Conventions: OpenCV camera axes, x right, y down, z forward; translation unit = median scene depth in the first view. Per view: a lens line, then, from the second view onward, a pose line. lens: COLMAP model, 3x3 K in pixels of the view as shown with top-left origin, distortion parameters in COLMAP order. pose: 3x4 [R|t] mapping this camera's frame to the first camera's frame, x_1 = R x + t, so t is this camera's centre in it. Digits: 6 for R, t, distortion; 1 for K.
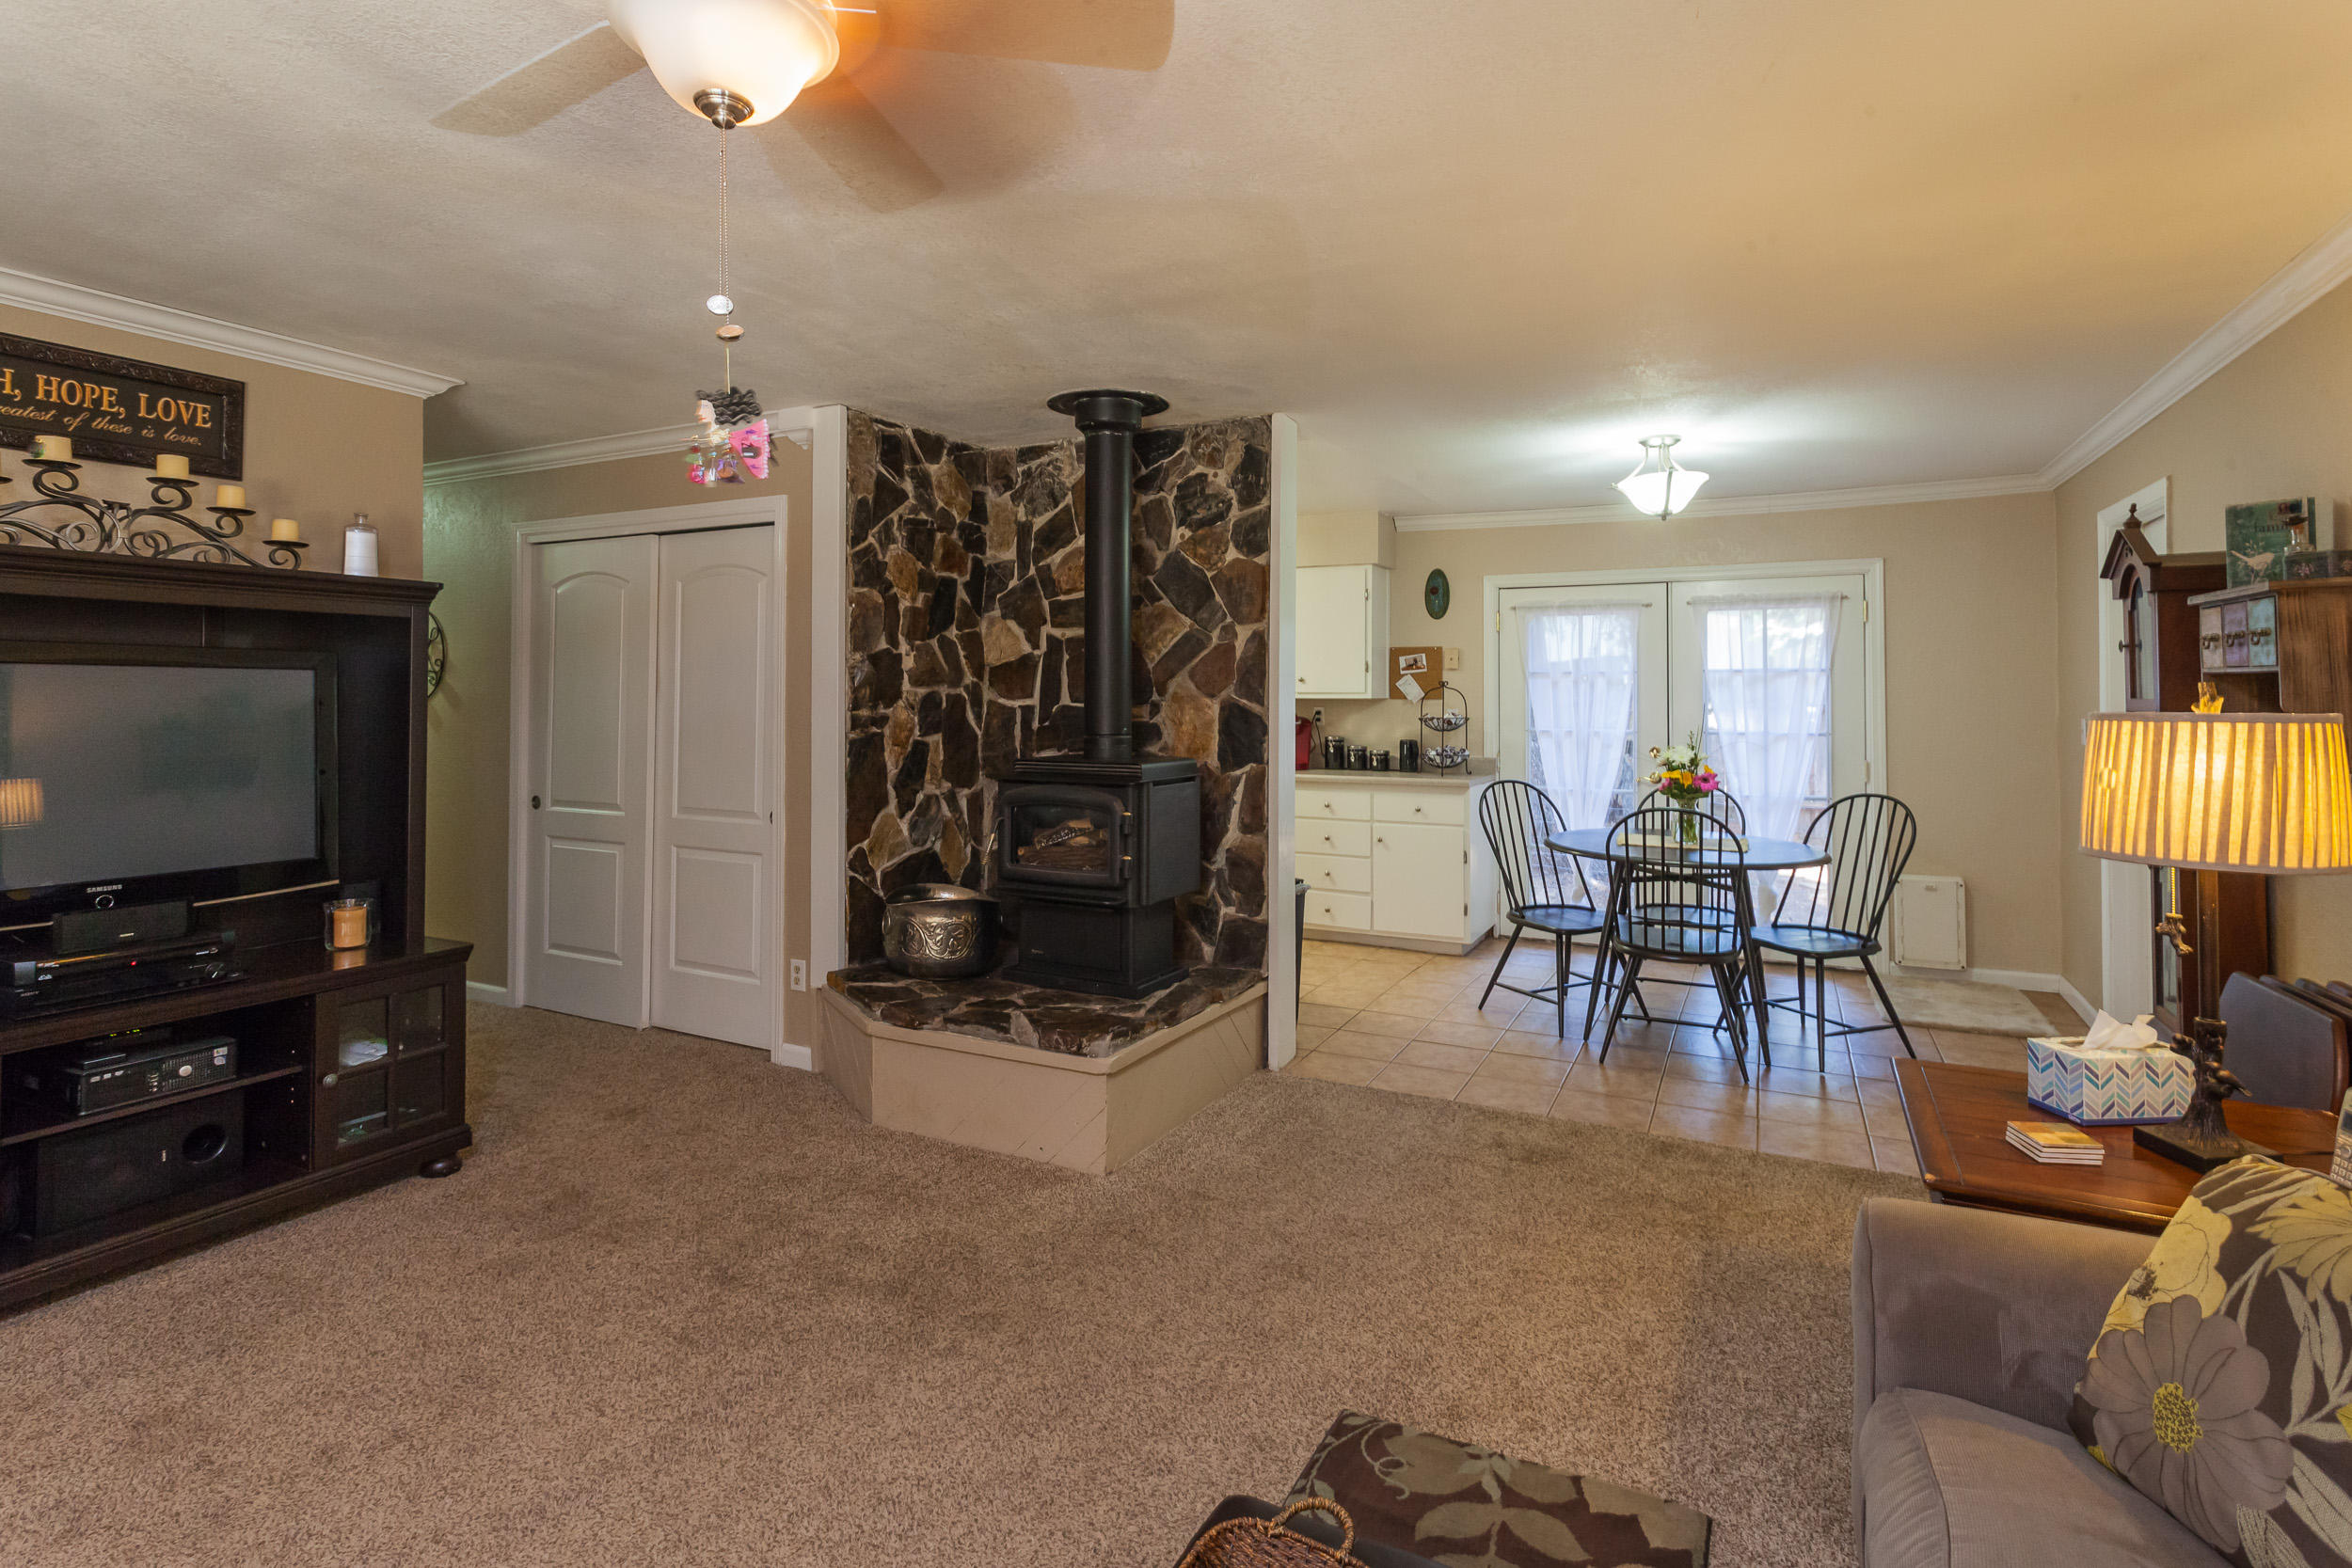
lens RADIAL K [[1163.7, 0, 1171.3], [0, 1163.7, 682.6], [0, 0, 1]] dist [0.000983, -0.000003]
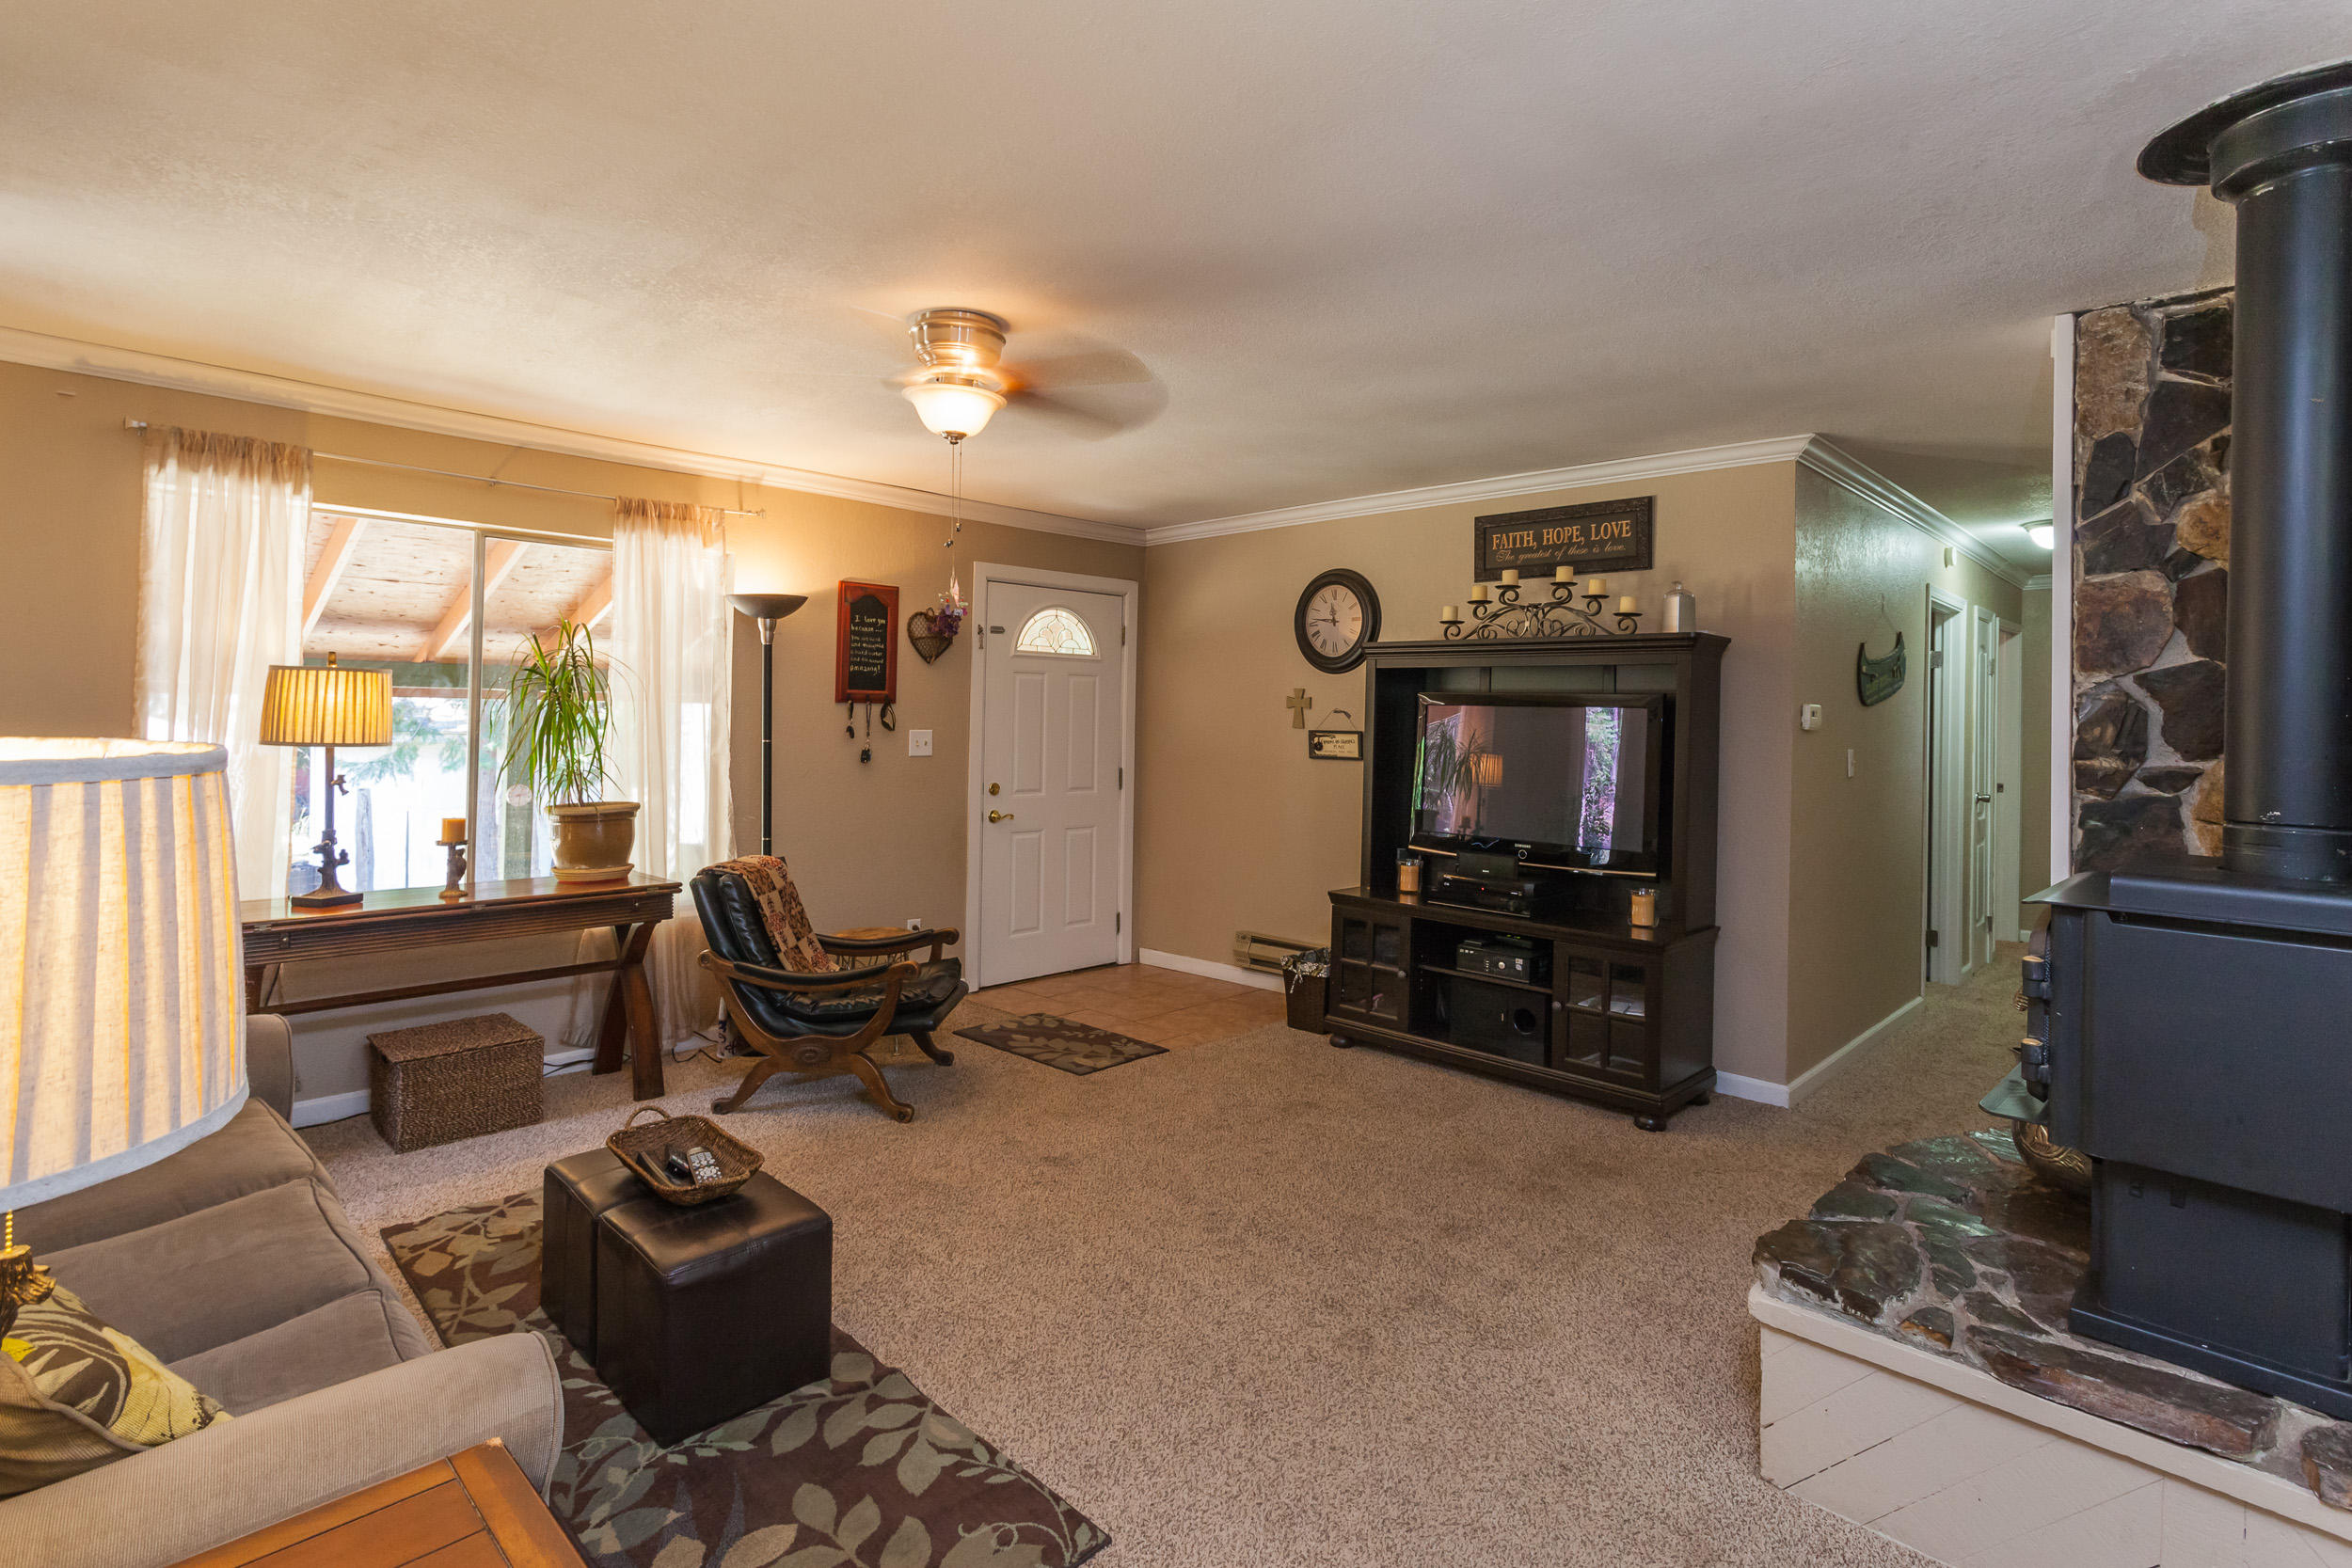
lens RADIAL K [[1140.5, 0, 1150.6], [0, 1140.5, 702.5], [0, 0, 1]] dist [-0.017628, -0.000076]
pose [[-0.306563, -0.016126, -0.951714, 0.463784], [-0.006873, 0.999868, -0.014727, 0.003939], [0.951826, 0.002026, -0.306633, 0.624126]]
